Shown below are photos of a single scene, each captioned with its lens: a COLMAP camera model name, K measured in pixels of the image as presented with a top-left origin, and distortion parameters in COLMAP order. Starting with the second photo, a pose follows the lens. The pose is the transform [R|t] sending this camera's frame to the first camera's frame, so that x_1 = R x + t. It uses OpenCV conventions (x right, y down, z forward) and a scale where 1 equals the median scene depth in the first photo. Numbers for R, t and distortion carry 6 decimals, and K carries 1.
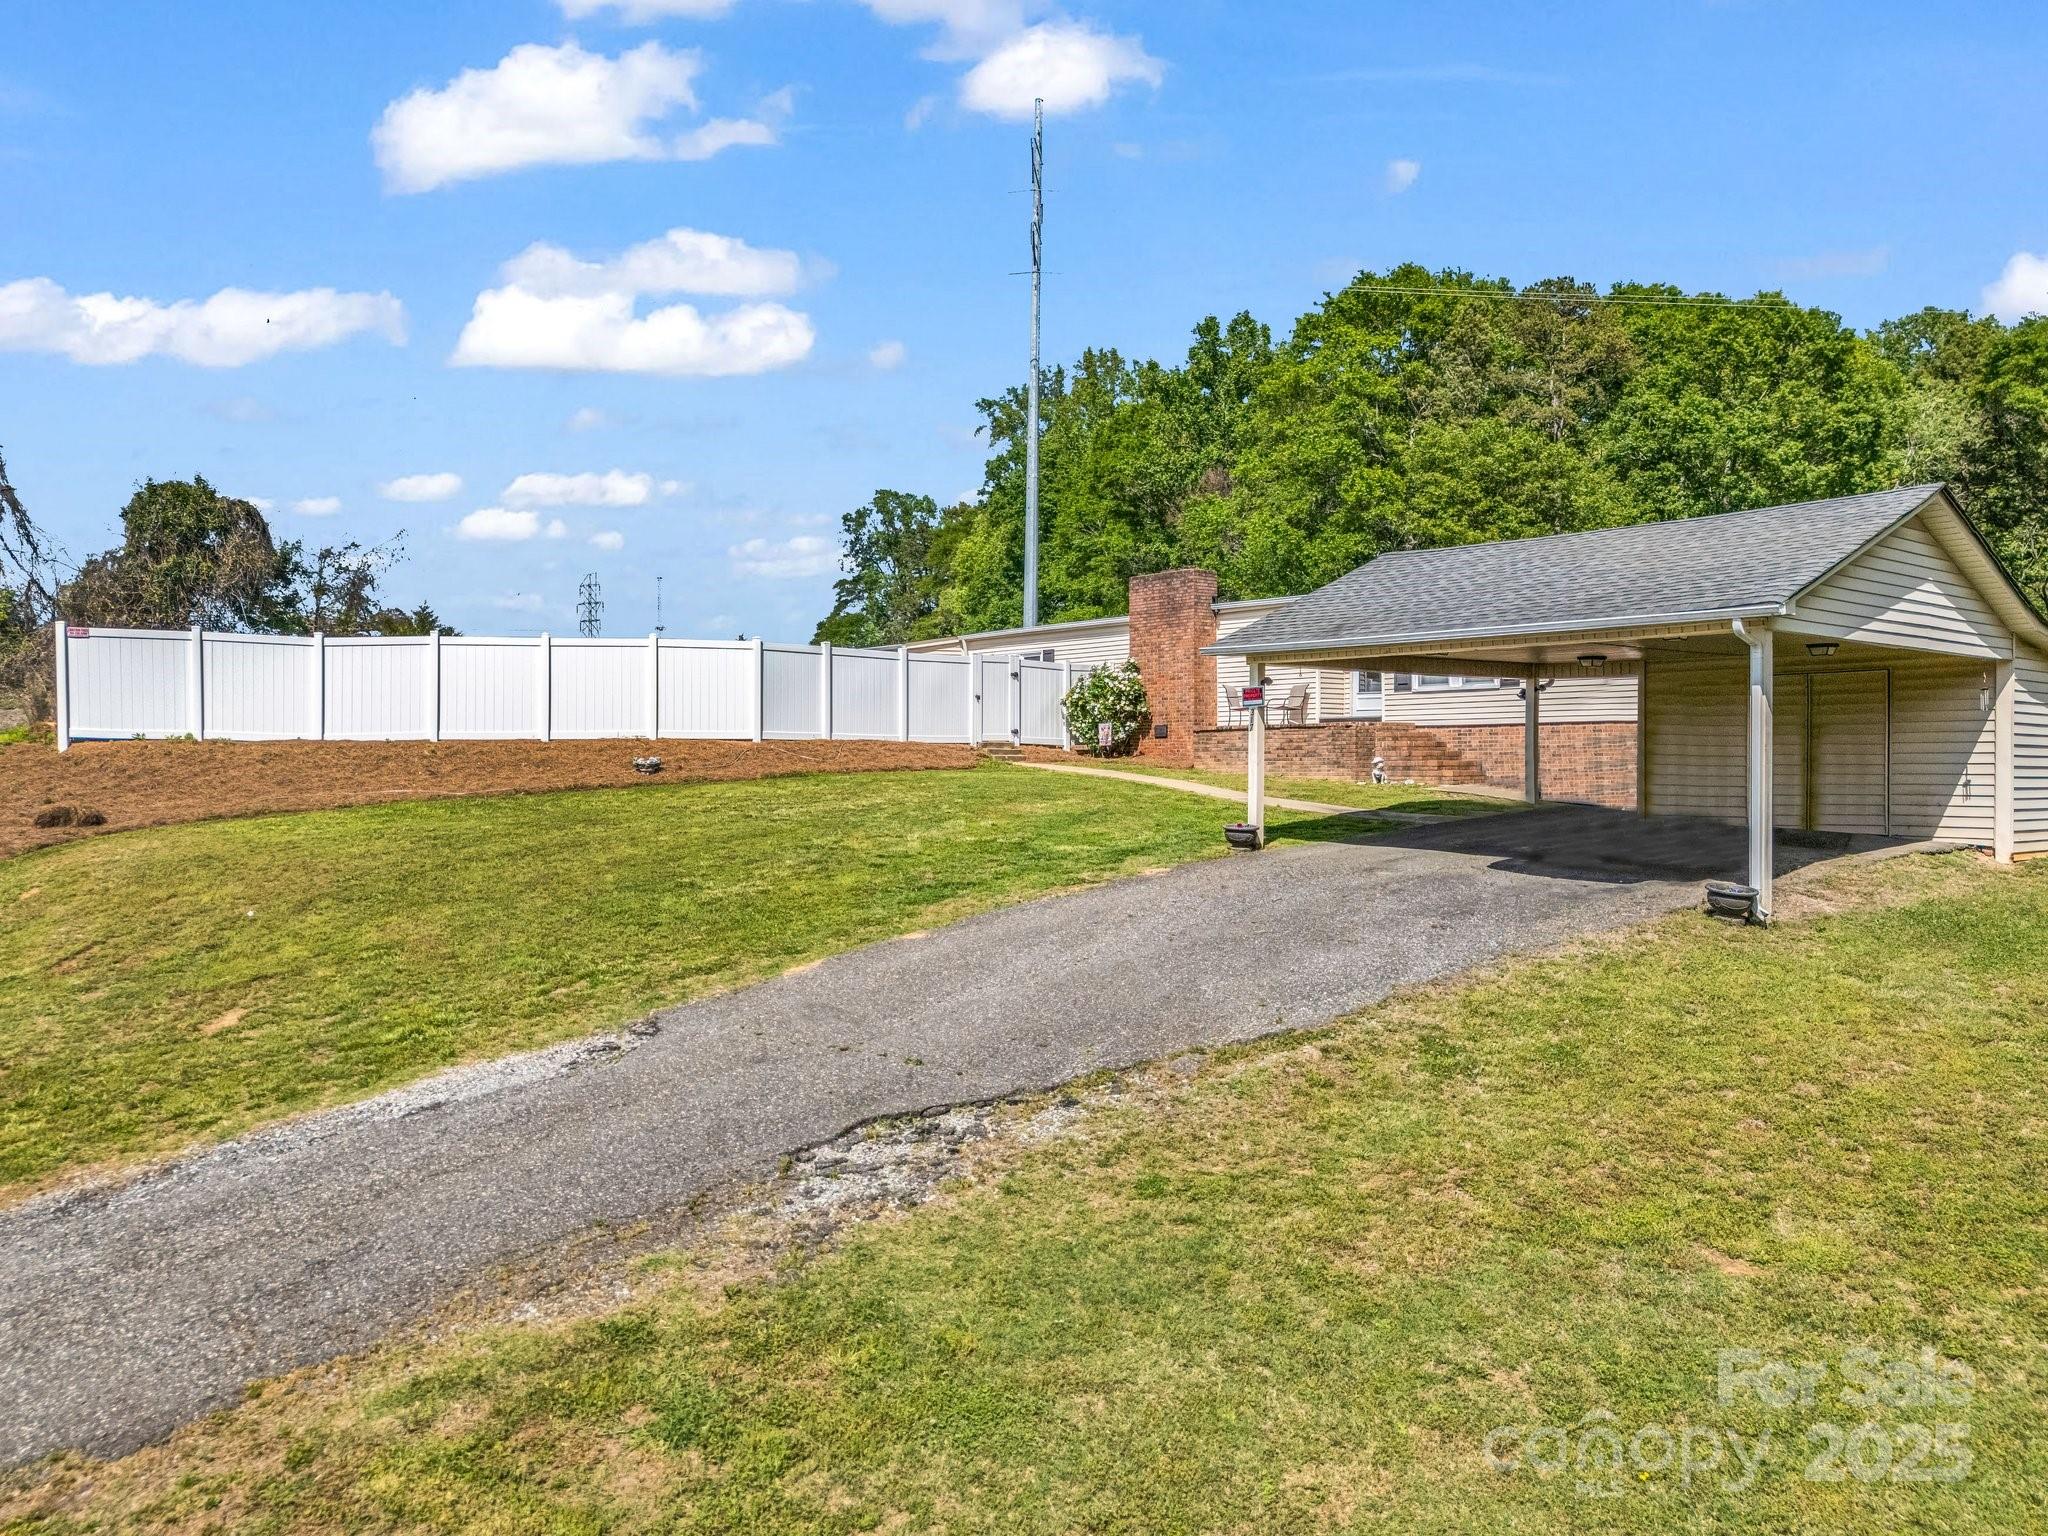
lens RADIAL K [[1416.7, 0, 1024.0], [0, 1416.7, 768.0], [0, 0, 1]] dist [0.002099, -0.002211]
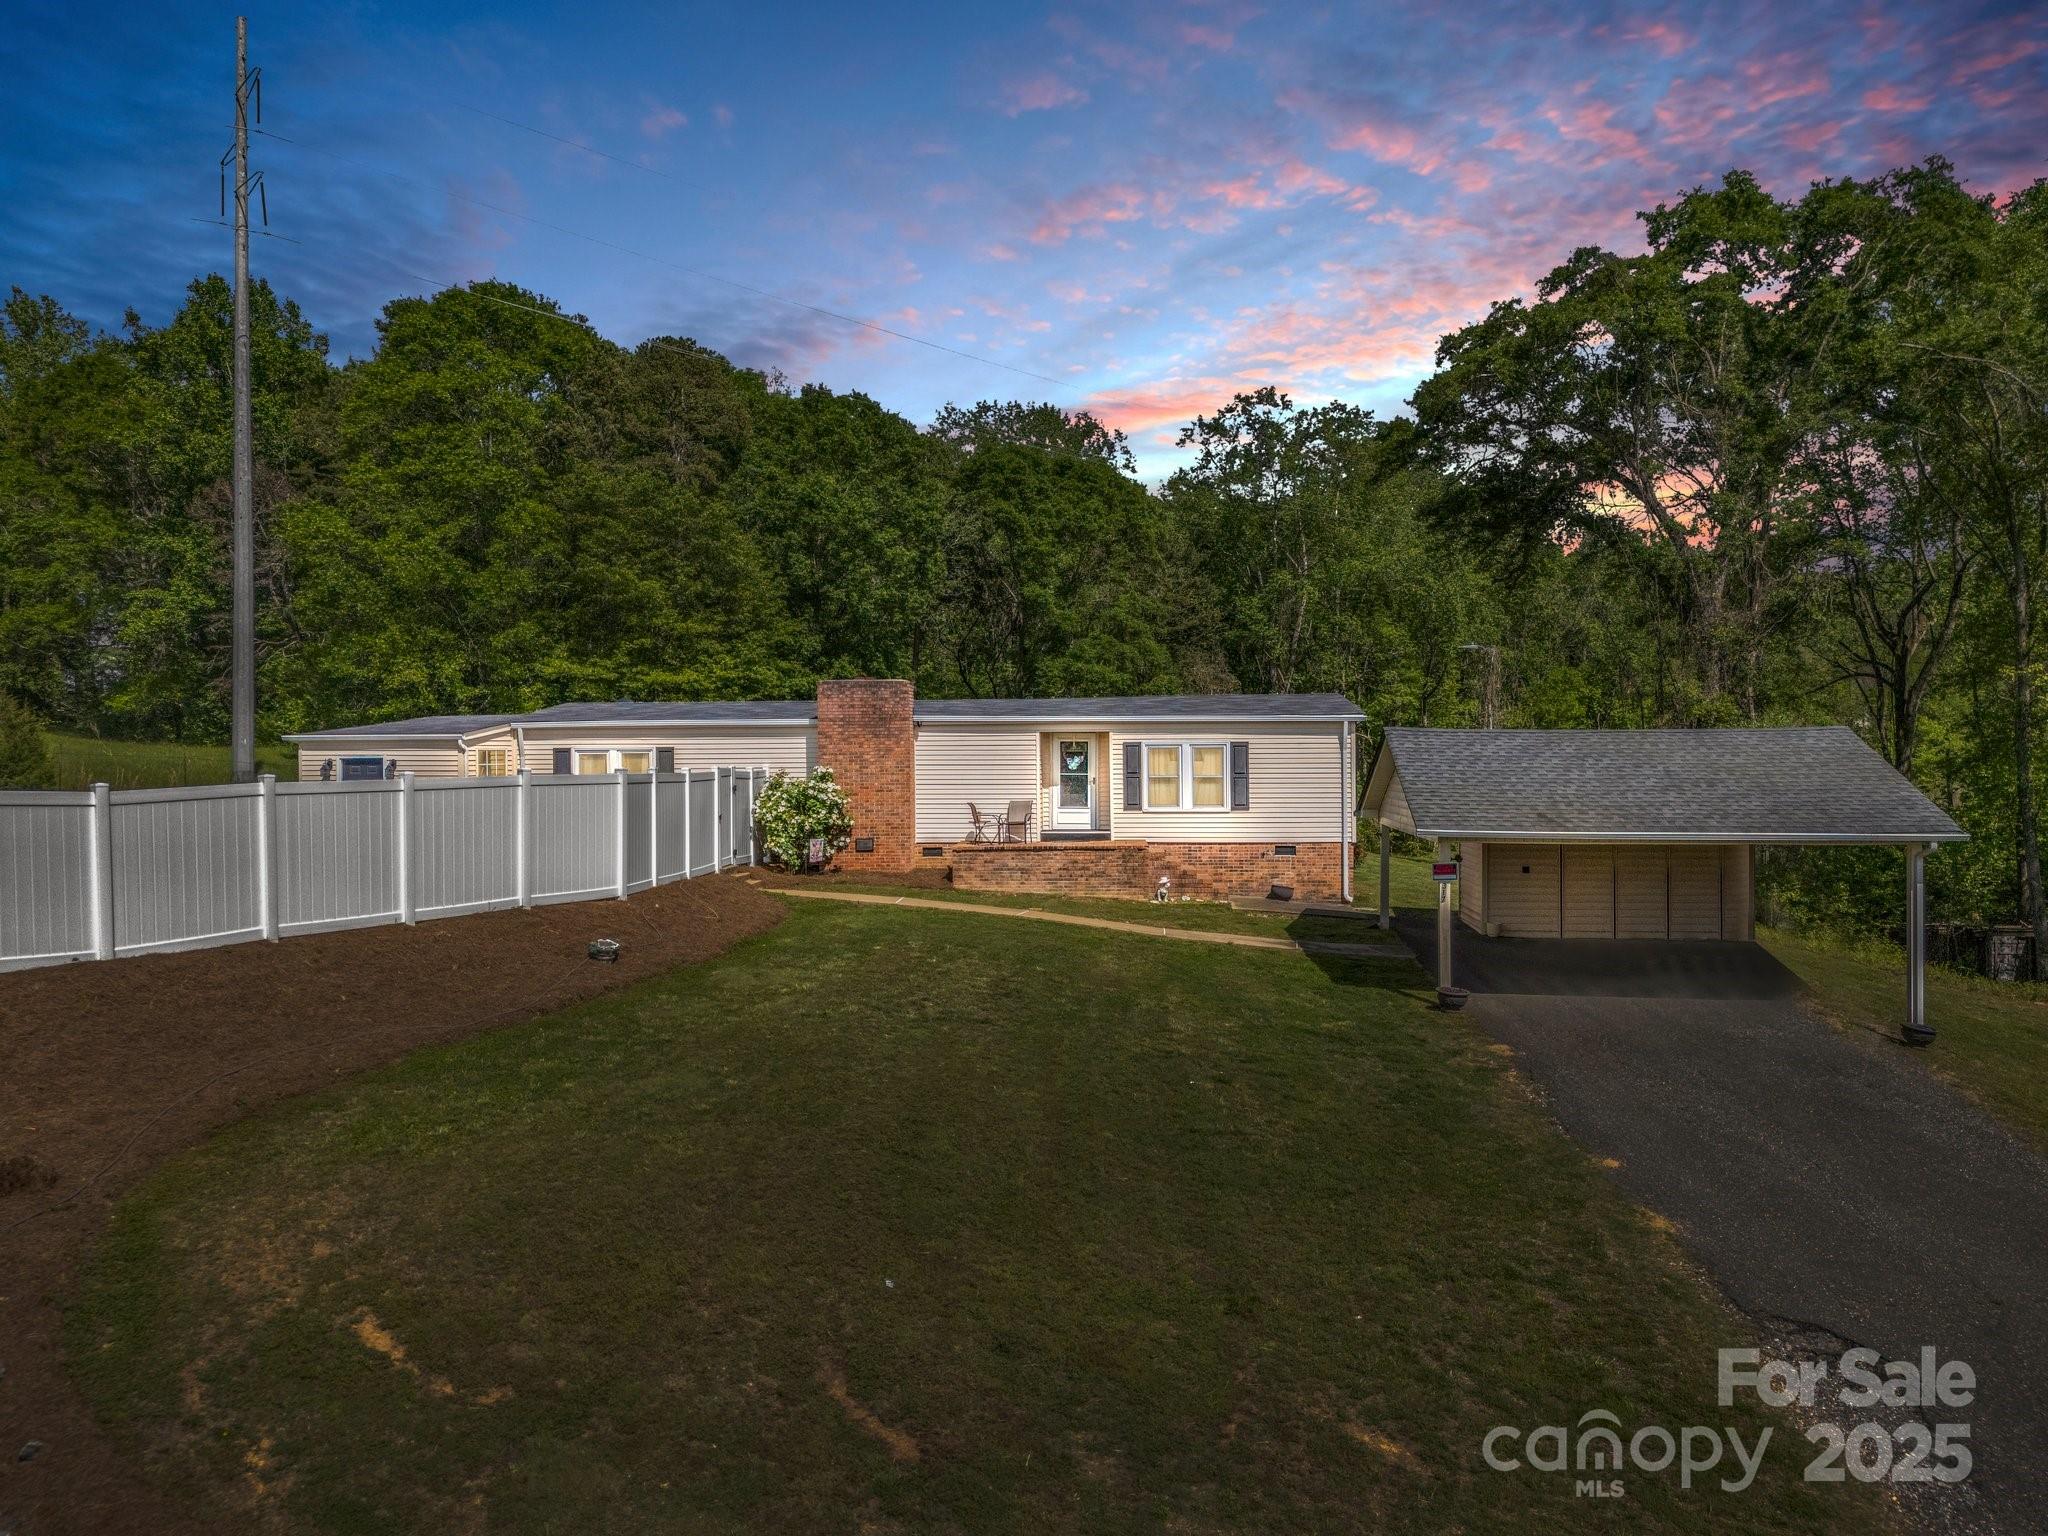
lens RADIAL K [[1416.7, 0, 1024.0], [0, 1416.7, 768.0], [0, 0, 1]] dist [0.002099, -0.002211]
pose [[0.719217, -0.002757, 0.694780, -0.422963], [0.007214, 0.999968, -0.003500, -0.063520], [-0.694748, 0.007529, 0.719214, 0.200143]]
